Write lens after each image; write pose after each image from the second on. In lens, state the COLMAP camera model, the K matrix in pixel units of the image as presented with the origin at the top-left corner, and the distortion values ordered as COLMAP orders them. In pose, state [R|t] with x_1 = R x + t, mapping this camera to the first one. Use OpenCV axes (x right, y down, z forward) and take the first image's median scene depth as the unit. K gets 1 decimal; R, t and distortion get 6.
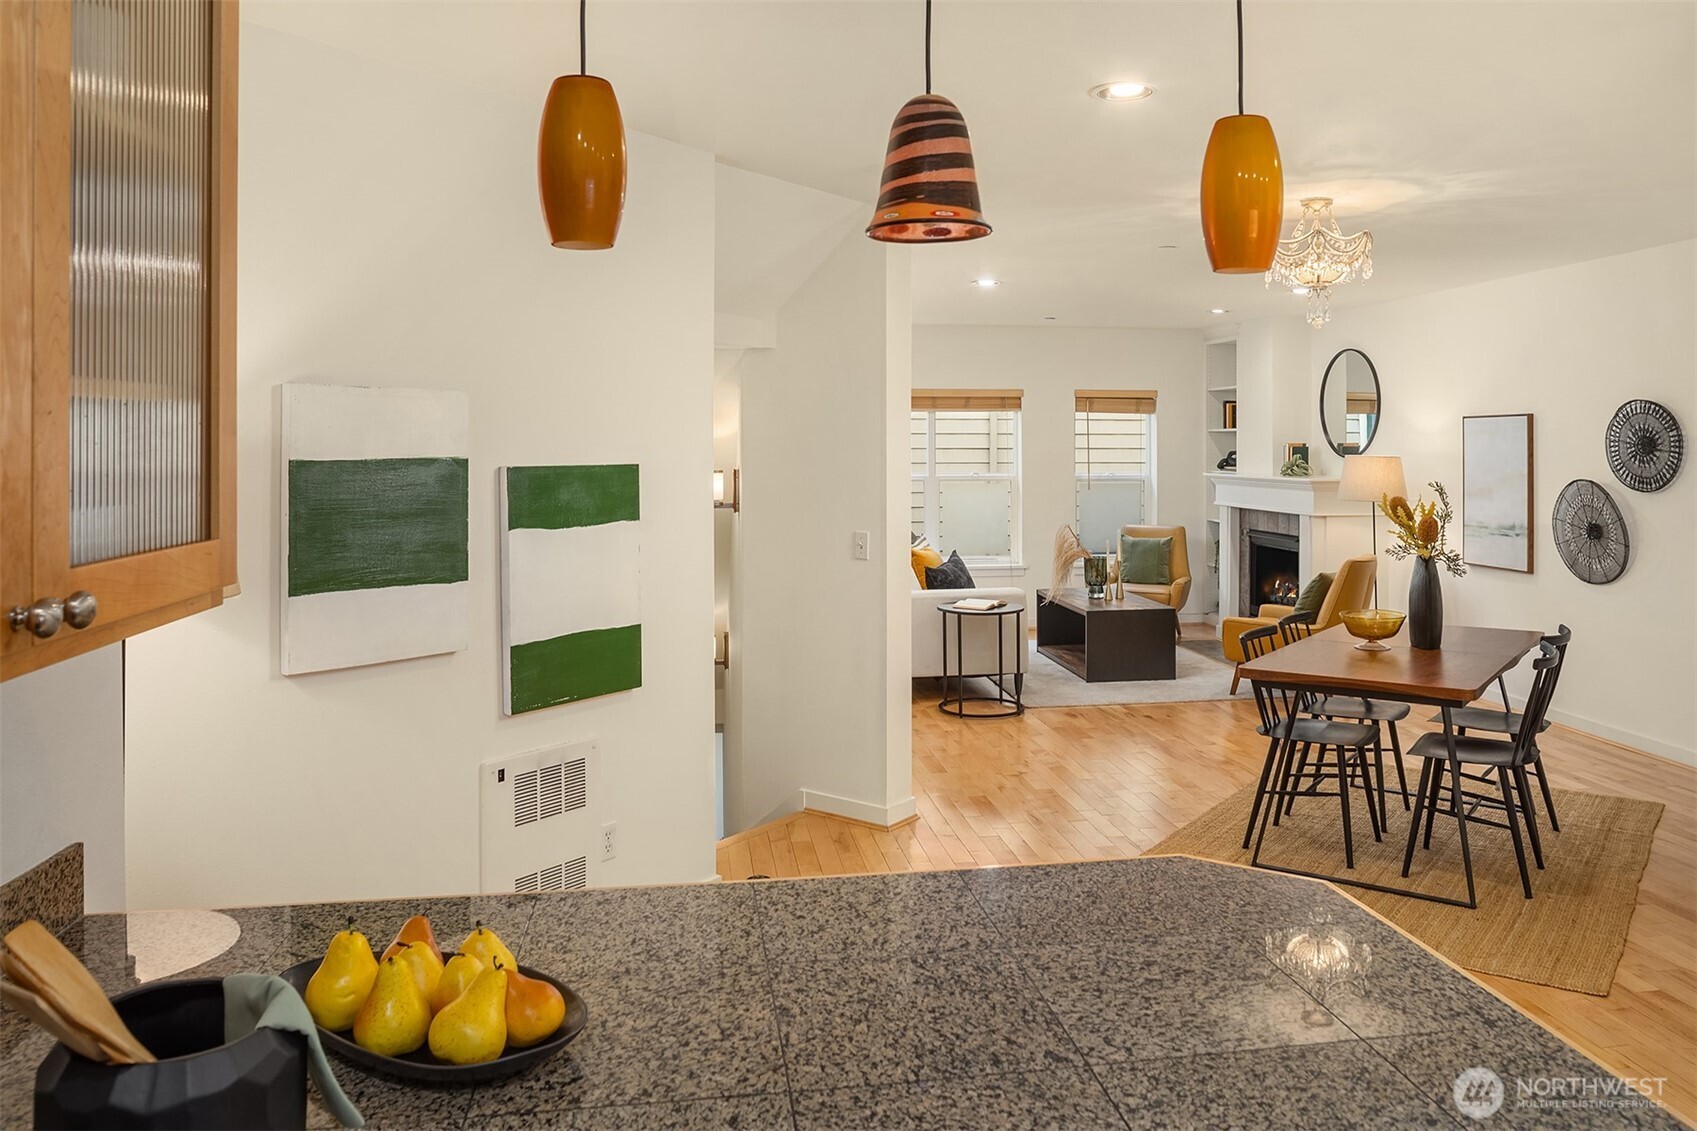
lens RADIAL K [[1161.5, 0, 905.4], [0, 1161.5, 417.1], [0, 0, 1]] dist [-0.053663, 0.027909]
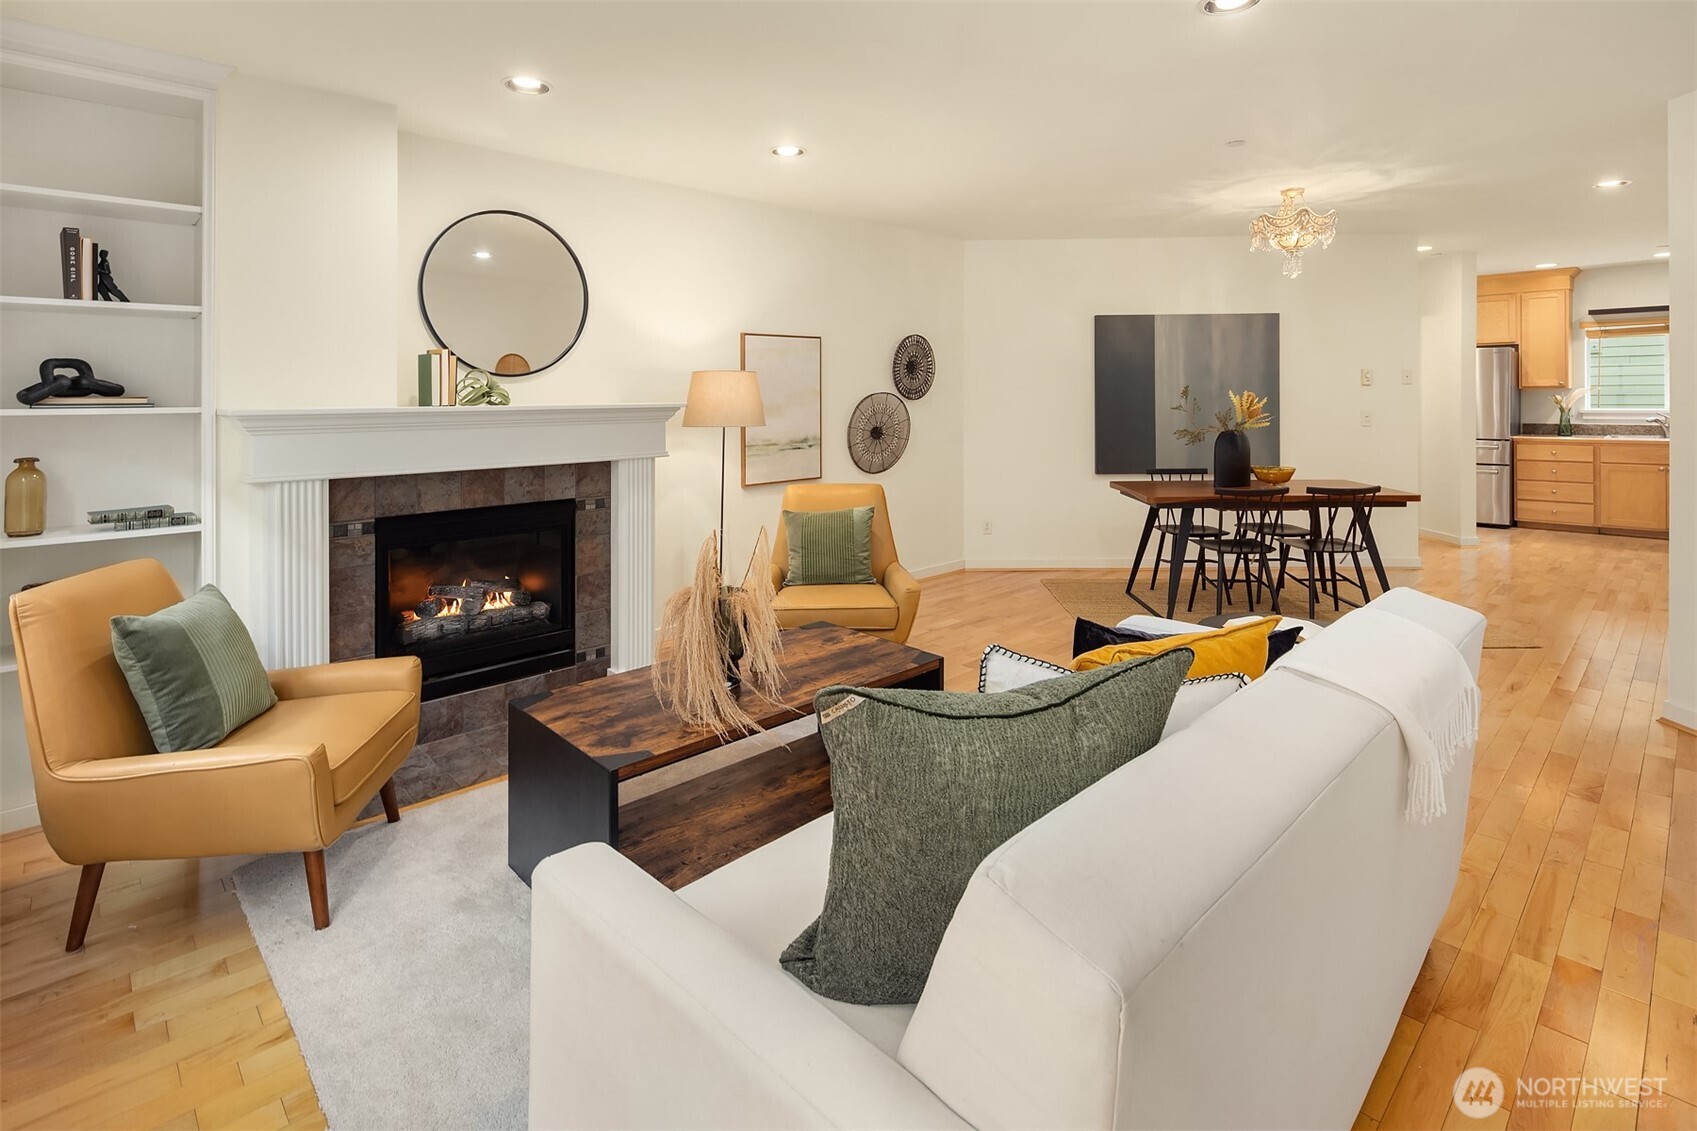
lens RADIAL K [[841.4, 0, 804.6], [0, 841.4, 412.7], [0, 0, 1]] dist [0.000842, 0.001030]
pose [[-0.538584, -0.014608, 0.842445, -0.144339], [-0.014203, 0.999865, 0.008258, 0.064714], [-0.842452, -0.007518, -0.538718, 1.454805]]
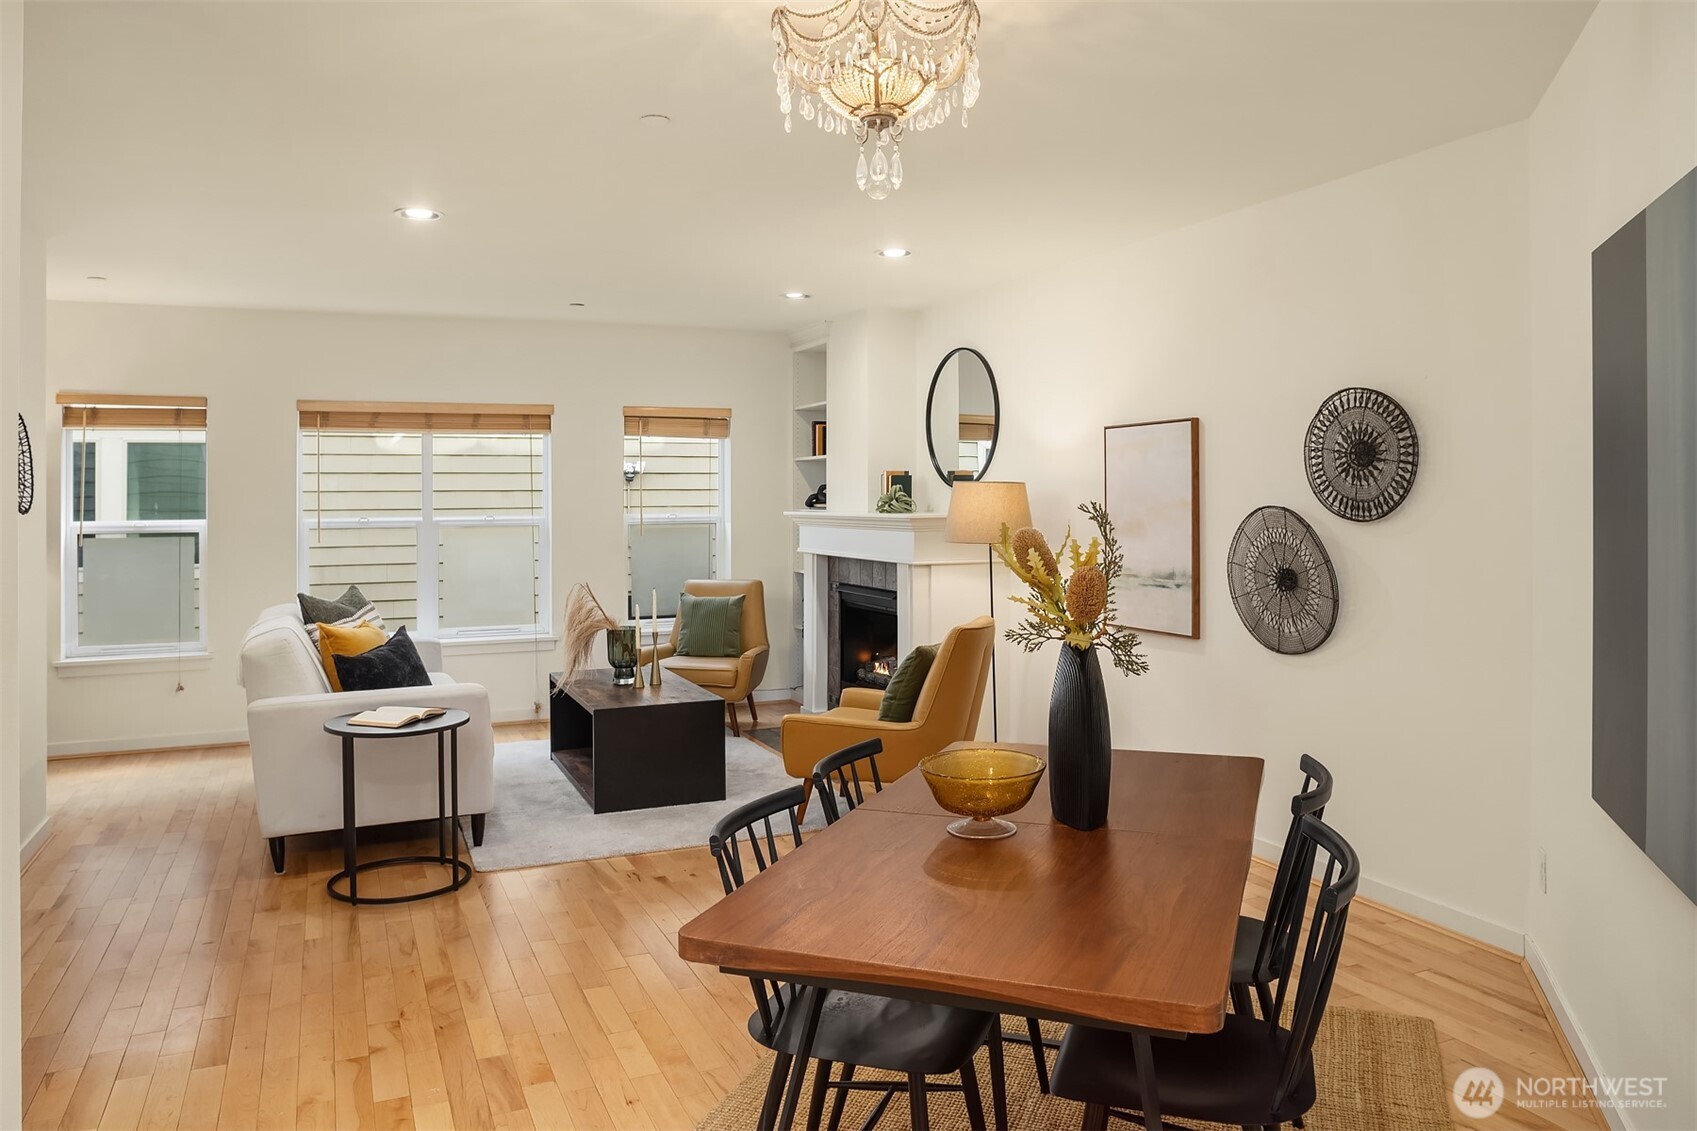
lens RADIAL K [[1161.5, 0, 832.9], [0, 1161.5, 474.9], [0, 0, 1]] dist [-0.053663, 0.027909]
pose [[0.969612, -0.003918, 0.244615, 0.145825], [0.002382, 0.999976, 0.006573, 0.027755], [-0.244635, -0.005791, 0.969598, 0.349568]]
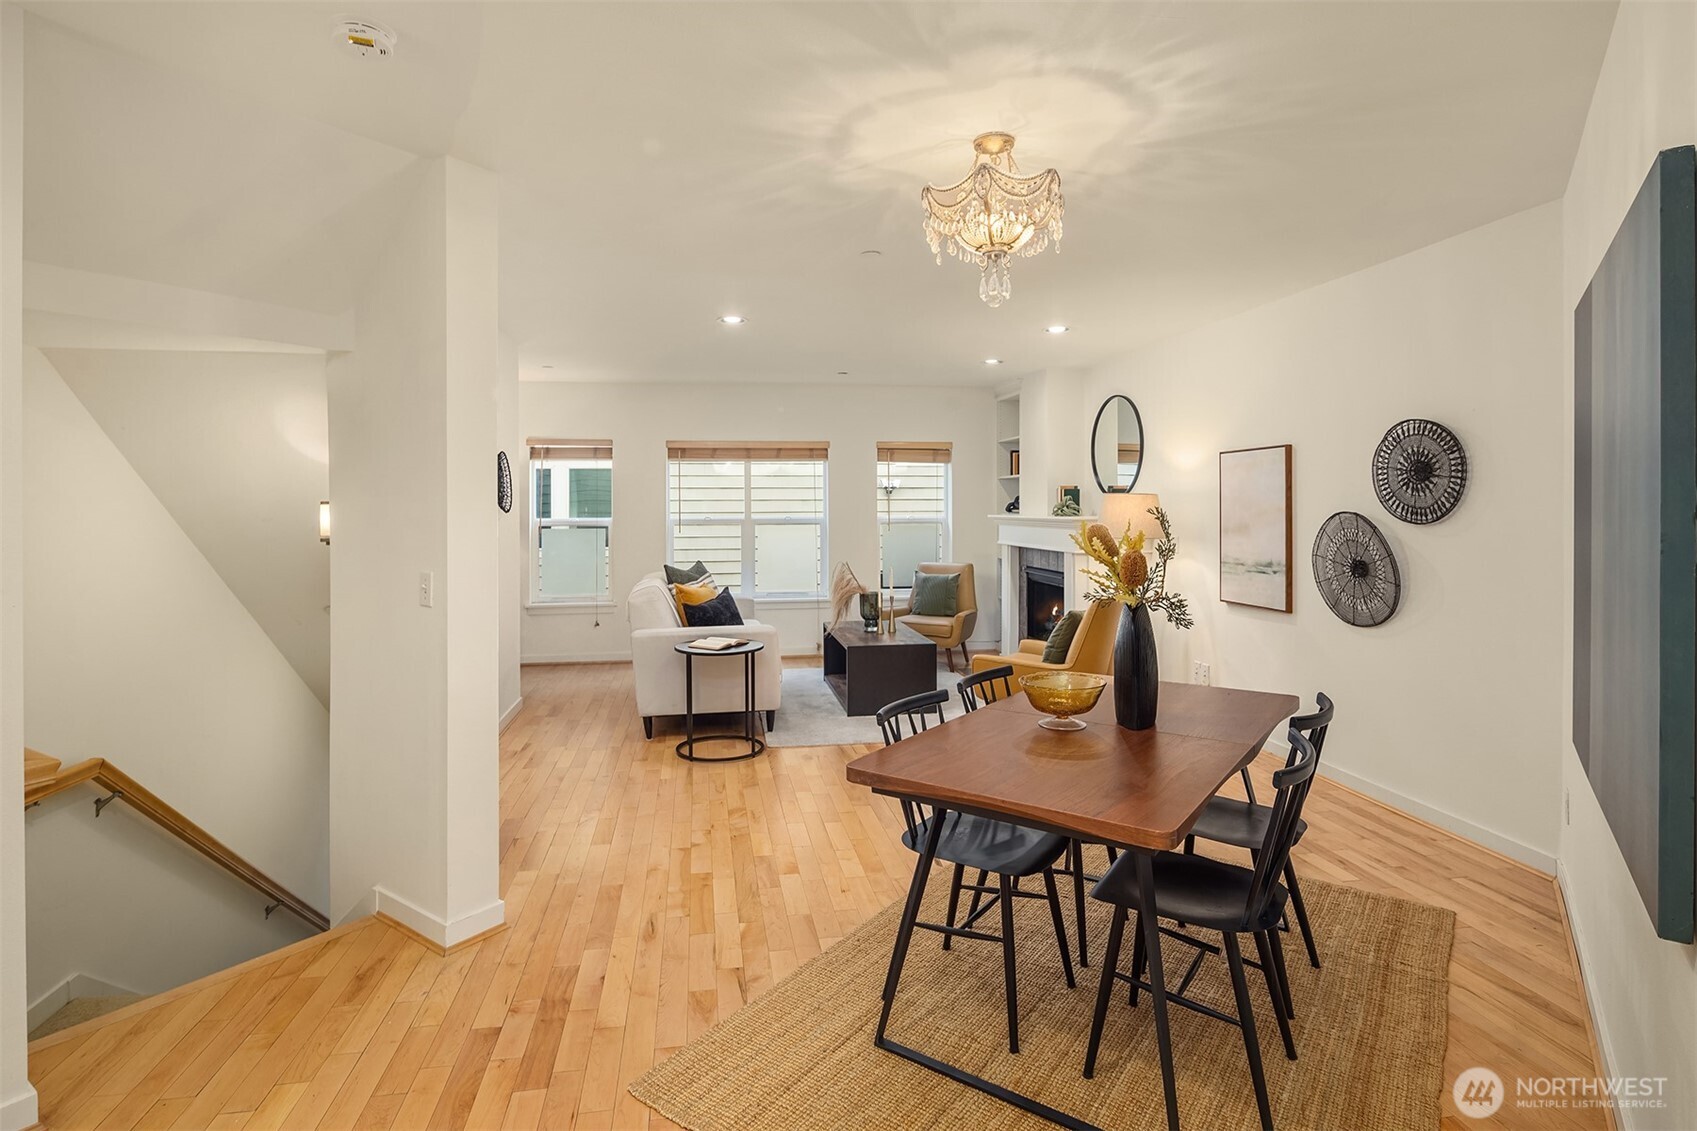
lens RADIAL K [[841.4, 0, 830.0], [0, 841.4, 495.2], [0, 0, 1]] dist [0.000842, 0.001030]
pose [[0.999920, -0.005414, -0.011399, 0.173191], [0.005557, 0.999906, 0.012547, 0.028173], [0.011330, -0.012610, 0.999856, 0.297739]]
